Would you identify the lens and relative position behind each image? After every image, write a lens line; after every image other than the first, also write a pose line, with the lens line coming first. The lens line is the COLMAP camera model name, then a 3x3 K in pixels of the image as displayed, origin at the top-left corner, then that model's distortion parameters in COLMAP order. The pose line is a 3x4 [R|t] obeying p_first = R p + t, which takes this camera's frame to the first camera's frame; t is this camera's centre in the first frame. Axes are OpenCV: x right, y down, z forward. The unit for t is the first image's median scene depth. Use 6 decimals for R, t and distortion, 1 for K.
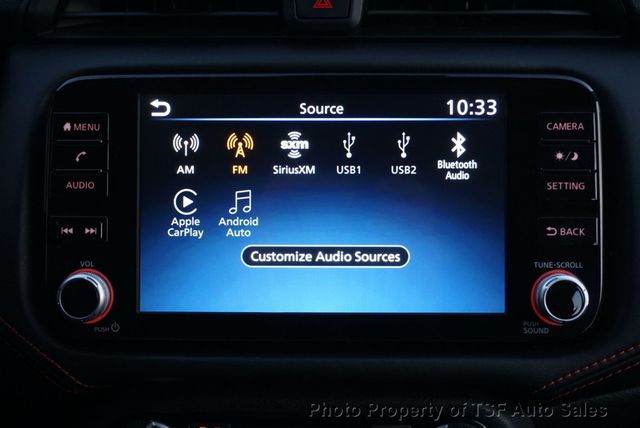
lens RADIAL K [[790.9, 0, 318.9], [0, 790.9, 215.7], [0, 0, 1]] dist [0.013837, 0.000000]
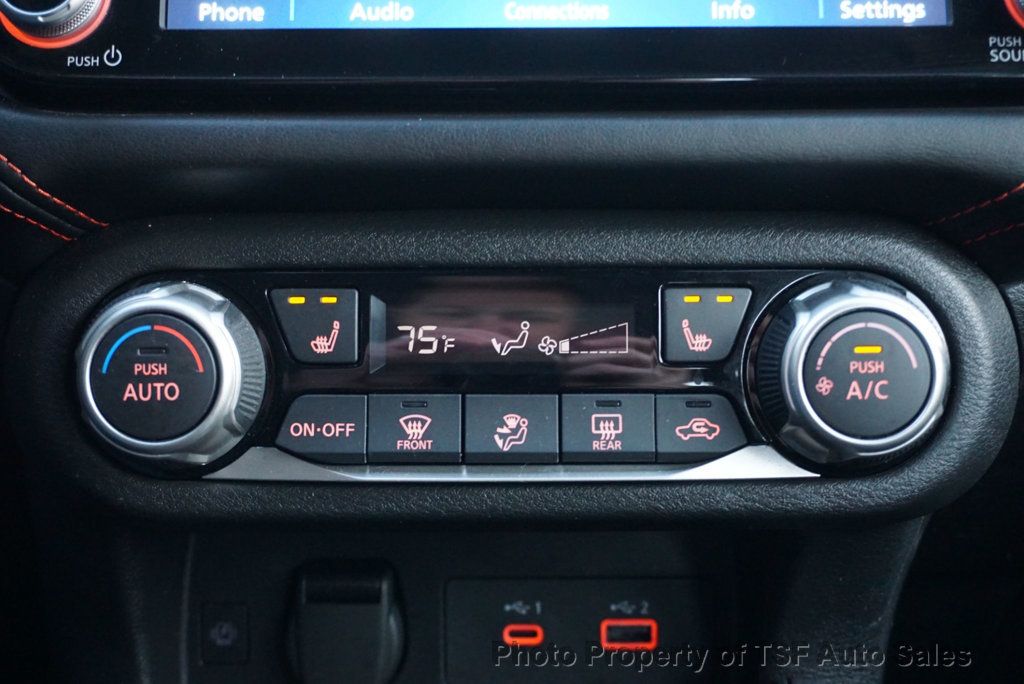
lens RADIAL K [[1387.6, 0, 505.9], [0, 1387.6, 342.3], [0, 0, 1]] dist [0.003507, 0.000000]
pose [[0.999790, -0.002317, 0.020345, -0.044684], [0.005180, 0.989879, -0.141822, 0.427710], [-0.019811, 0.141898, 0.989683, 0.218153]]
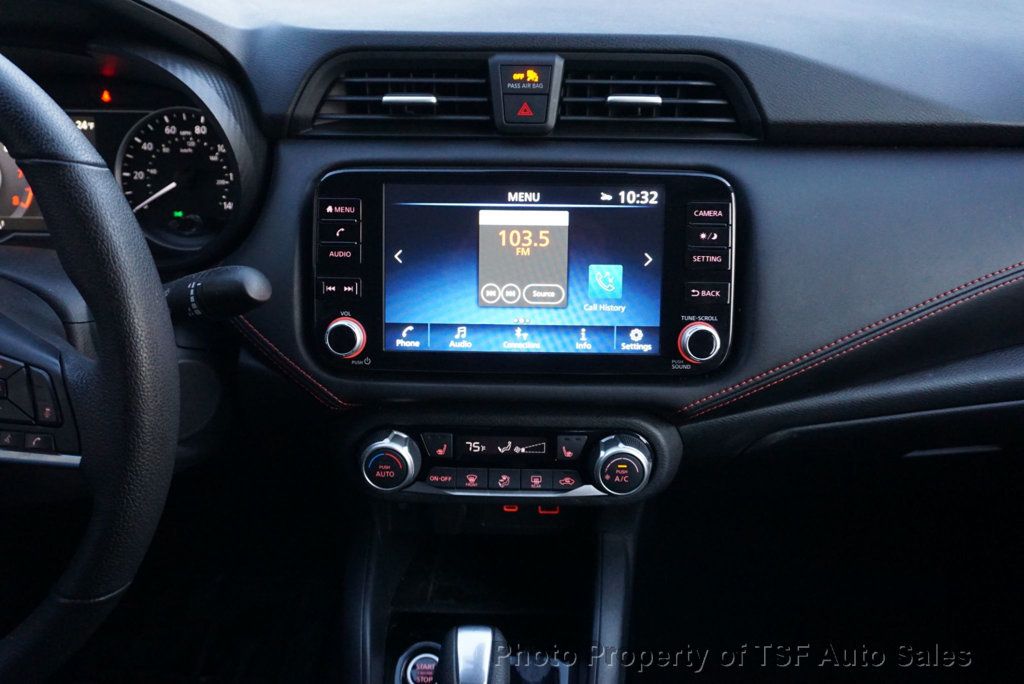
lens RADIAL K [[798.8, 0, 508.6], [0, 798.8, 339.2], [0, 0, 1]] dist [-0.011700, 0.001841]
pose [[0.999945, 0.010243, 0.002092, -0.022118], [-0.010408, 0.994259, 0.106492, -0.042457], [-0.000989, -0.106508, 0.994311, -0.342652]]
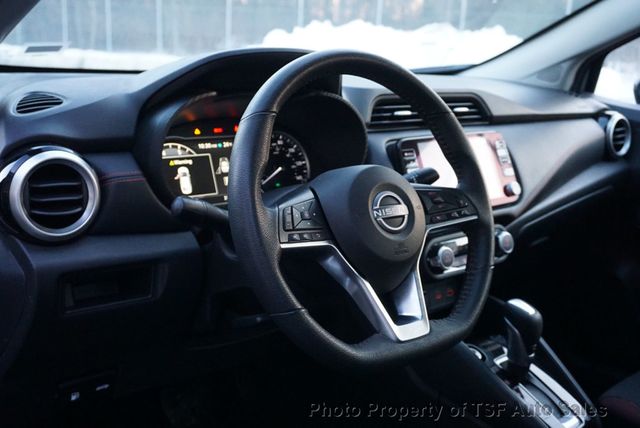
lens RADIAL K [[655.7, 0, 321.6], [0, 655.7, 212.8], [0, 0, 1]] dist [0.050135, 0.000000]
pose [[0.756099, -0.123217, 0.642753, -2.322887], [0.233643, 0.968219, -0.089235, 0.272102], [-0.611330, 0.217646, 0.760858, -0.749260]]
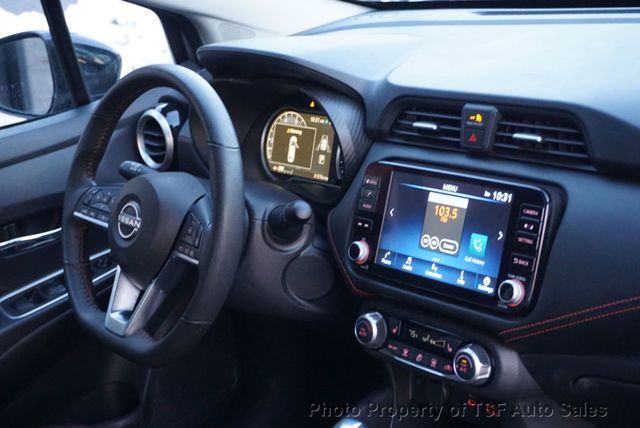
lens RADIAL K [[1045.6, 0, 320.4], [0, 1045.6, 211.7], [0, 0, 1]] dist [0.007378, 0.000000]
pose [[0.657212, 0.149800, -0.738669, 1.965007], [-0.172315, 0.983956, 0.046230, -0.145139], [0.733743, 0.096901, 0.672481, -1.240610]]
